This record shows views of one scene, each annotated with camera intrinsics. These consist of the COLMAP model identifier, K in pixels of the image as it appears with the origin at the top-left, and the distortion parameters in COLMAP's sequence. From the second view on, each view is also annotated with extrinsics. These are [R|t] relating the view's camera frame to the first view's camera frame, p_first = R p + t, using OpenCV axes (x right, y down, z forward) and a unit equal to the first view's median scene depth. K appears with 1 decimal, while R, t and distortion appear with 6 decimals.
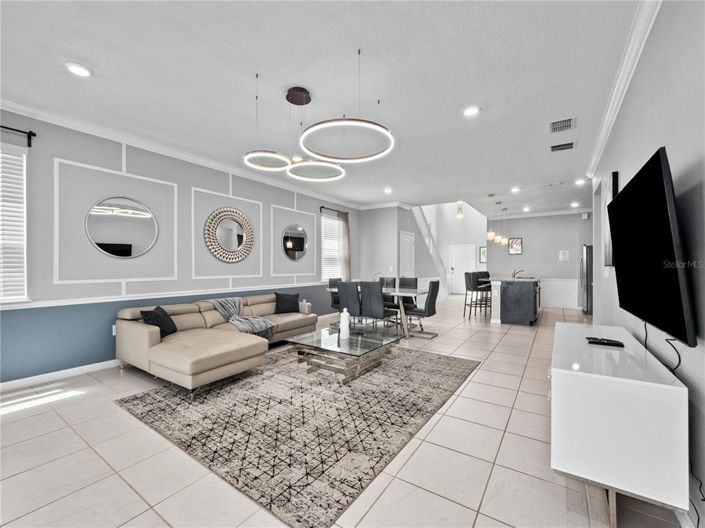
lens RADIAL K [[281.4, 0, 352.9], [0, 281.4, 266.2], [0, 0, 1]] dist [0.021437, -0.000007]
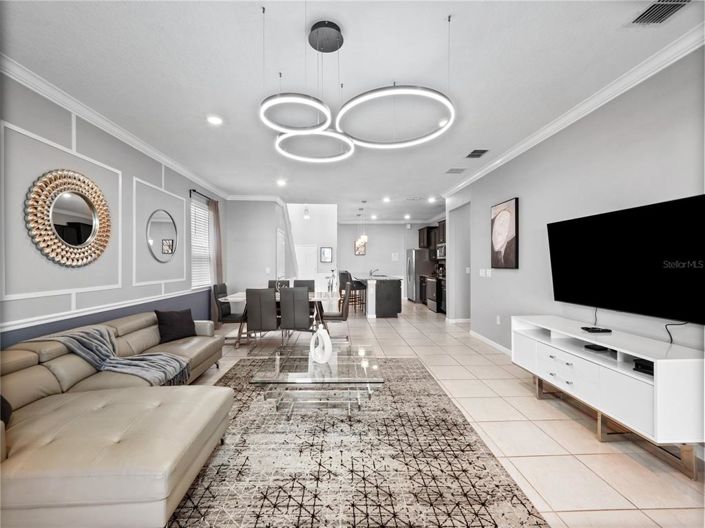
lens RADIAL K [[285.9, 0, 352.5], [0, 285.9, 264.0], [0, 0, 1]] dist [-0.003006, -0.000481]
pose [[0.830283, -0.003294, 0.557333, -0.313390], [0.005270, 0.999984, -0.001941, -0.015113], [-0.557318, 0.004548, 0.830287, 0.216042]]
